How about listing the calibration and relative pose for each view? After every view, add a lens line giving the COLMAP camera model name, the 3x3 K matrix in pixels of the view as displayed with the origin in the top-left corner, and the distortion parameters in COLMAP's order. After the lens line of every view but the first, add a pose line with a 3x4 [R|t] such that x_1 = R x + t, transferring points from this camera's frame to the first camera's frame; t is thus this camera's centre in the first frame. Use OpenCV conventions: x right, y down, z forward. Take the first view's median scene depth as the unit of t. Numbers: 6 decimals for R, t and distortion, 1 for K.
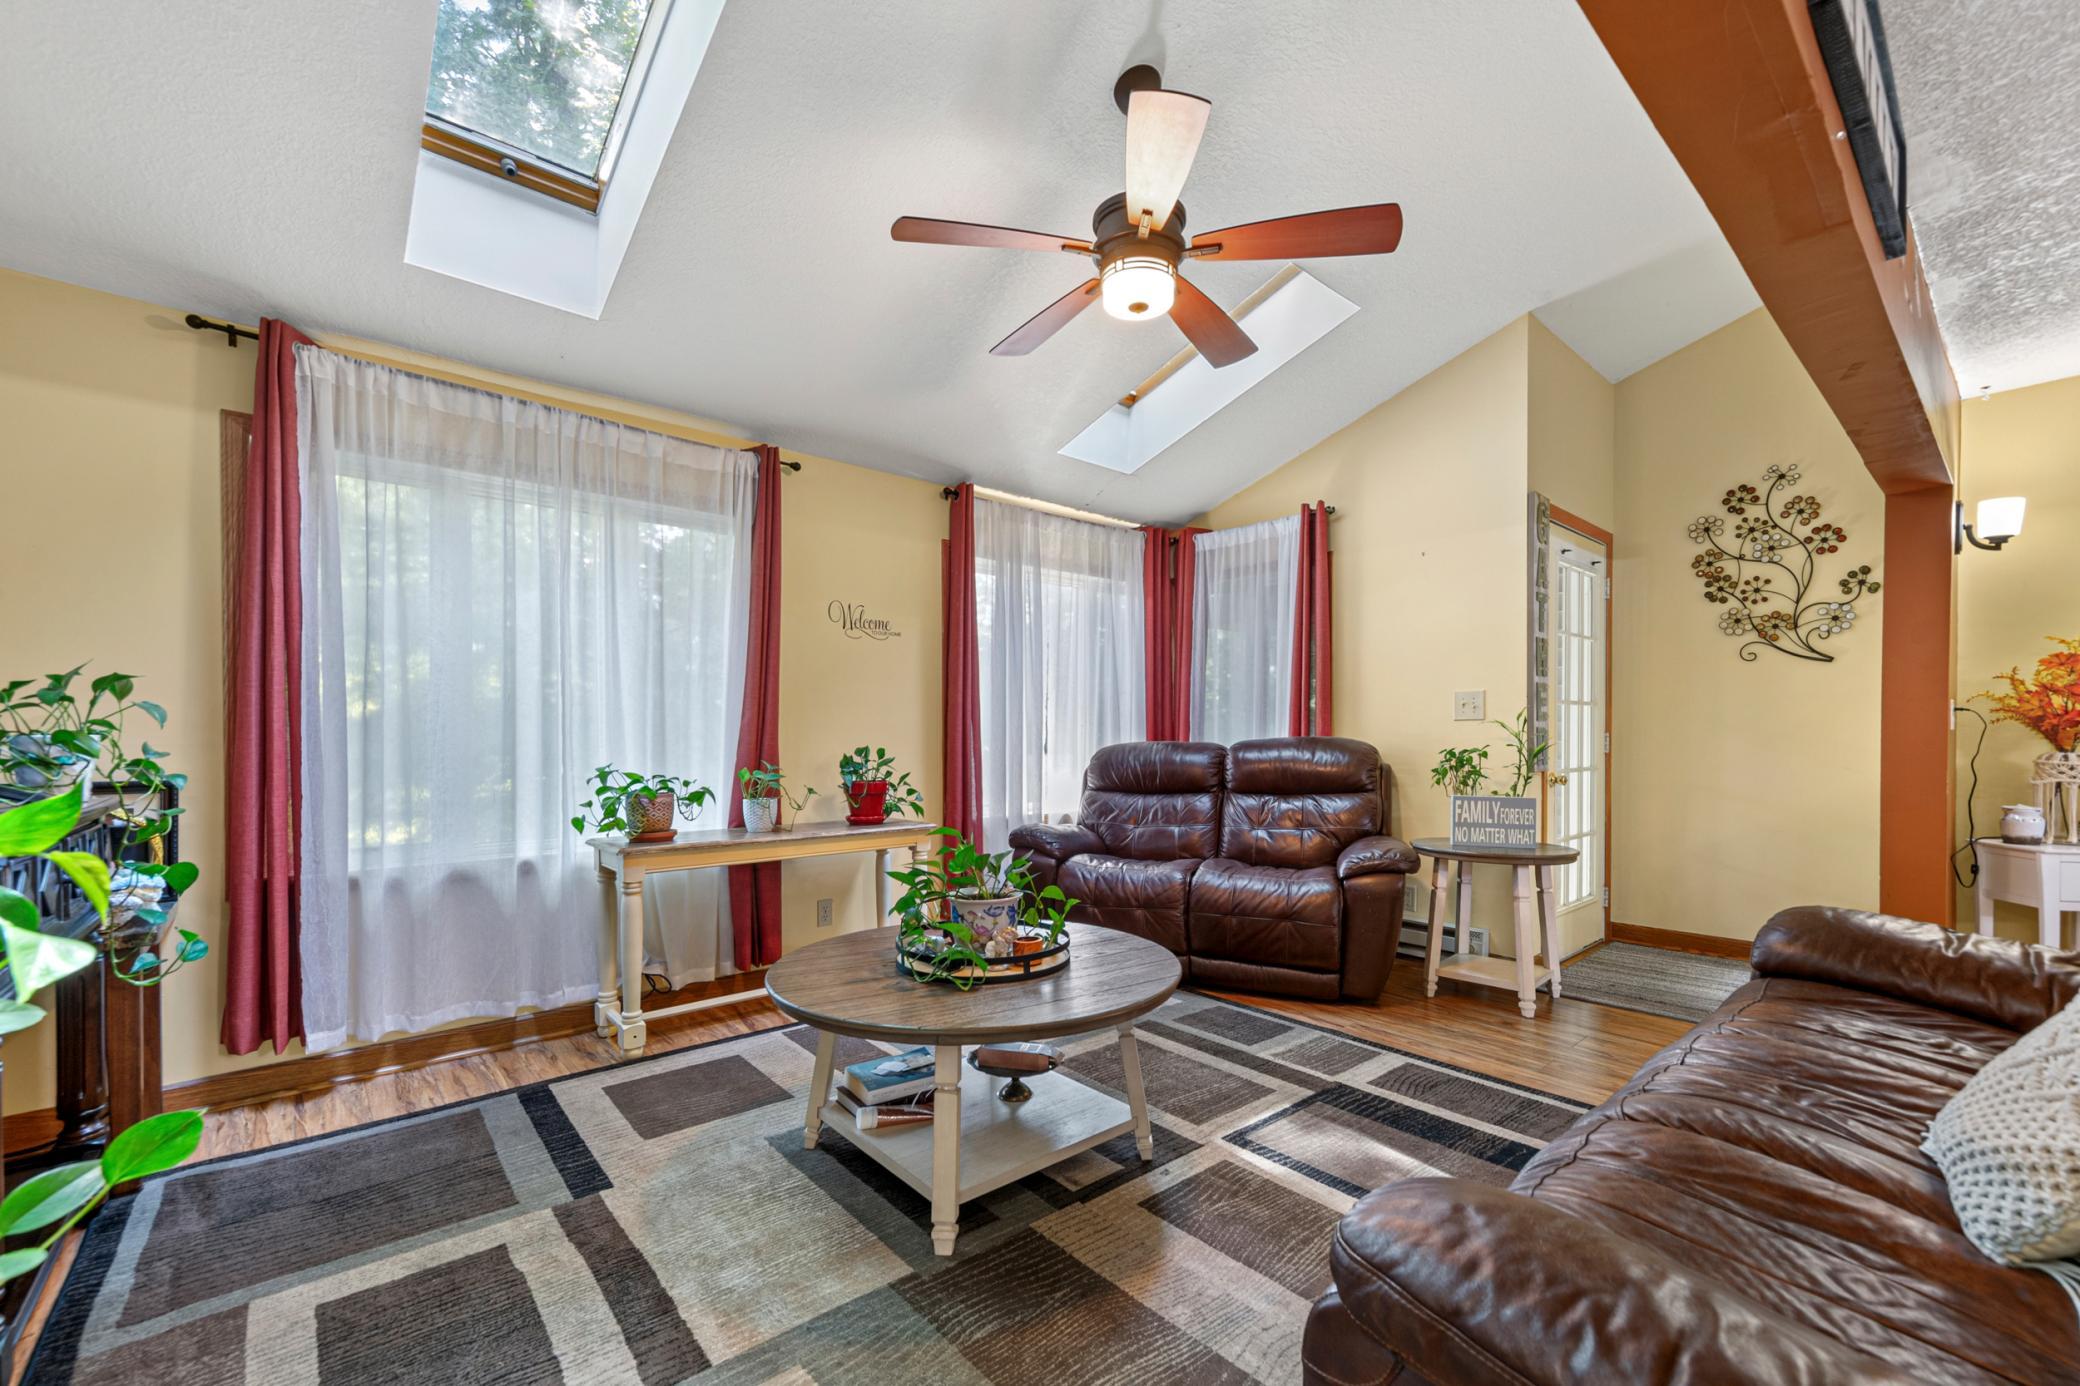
lens RADIAL K [[861.9, 0, 1057.7], [0, 861.9, 730.3], [0, 0, 1]] dist [0.008029, 0.000283]
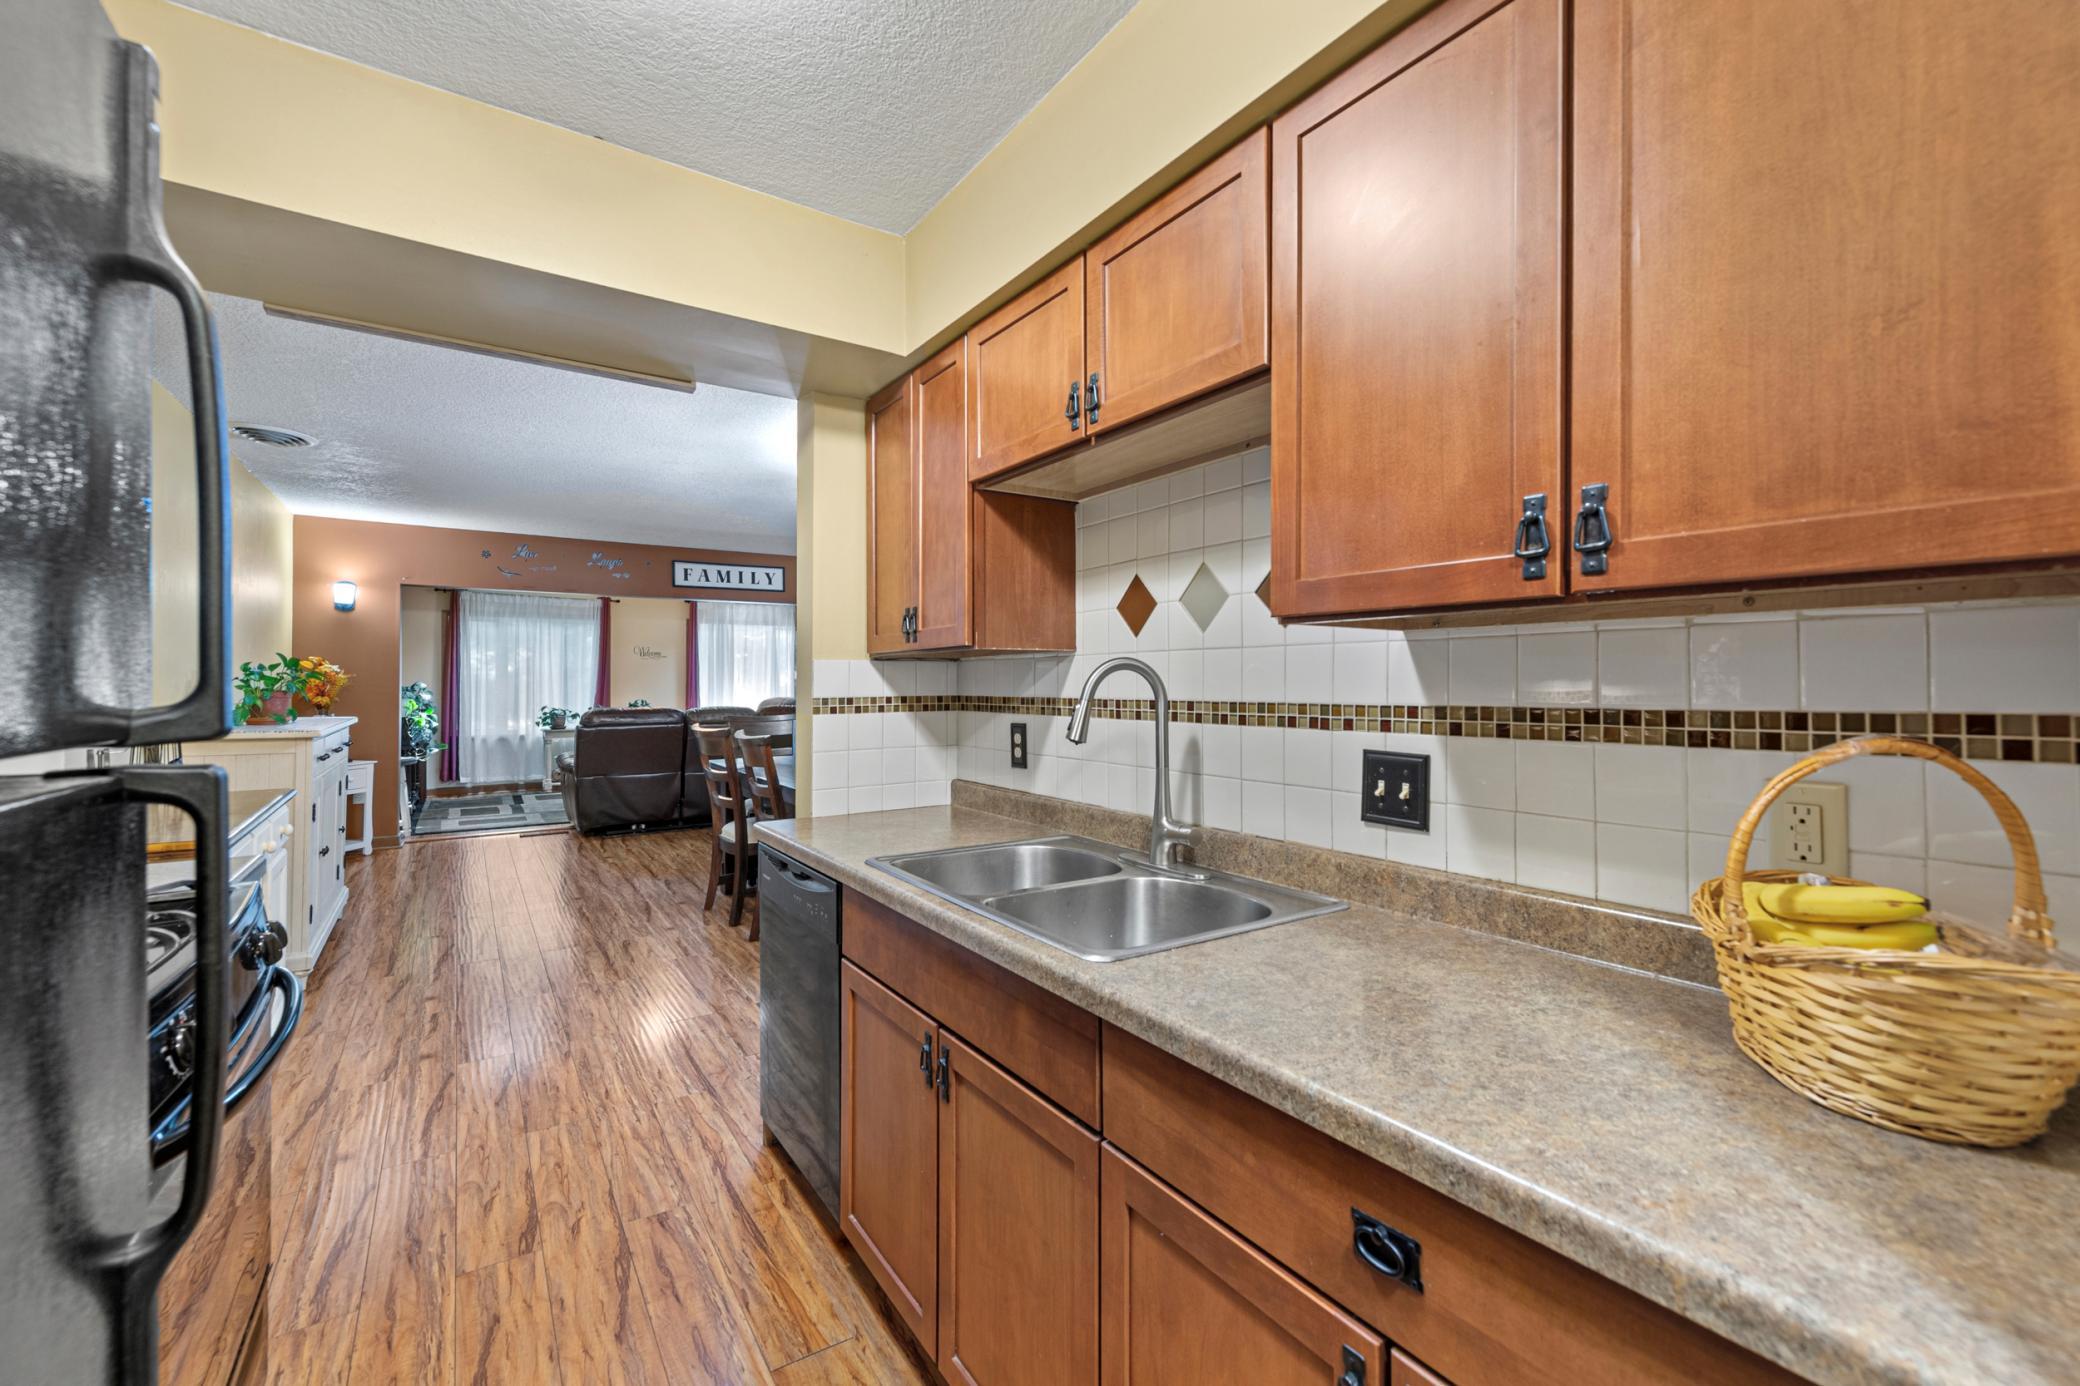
lens RADIAL K [[861.9, 0, 1041.3], [0, 861.9, 658.7], [0, 0, 1]] dist [0.008029, 0.000283]
pose [[0.992933, -0.007620, -0.118428, 1.752249], [0.005468, 0.999814, -0.018488, -0.067395], [0.118547, 0.017710, 0.992791, -2.049658]]
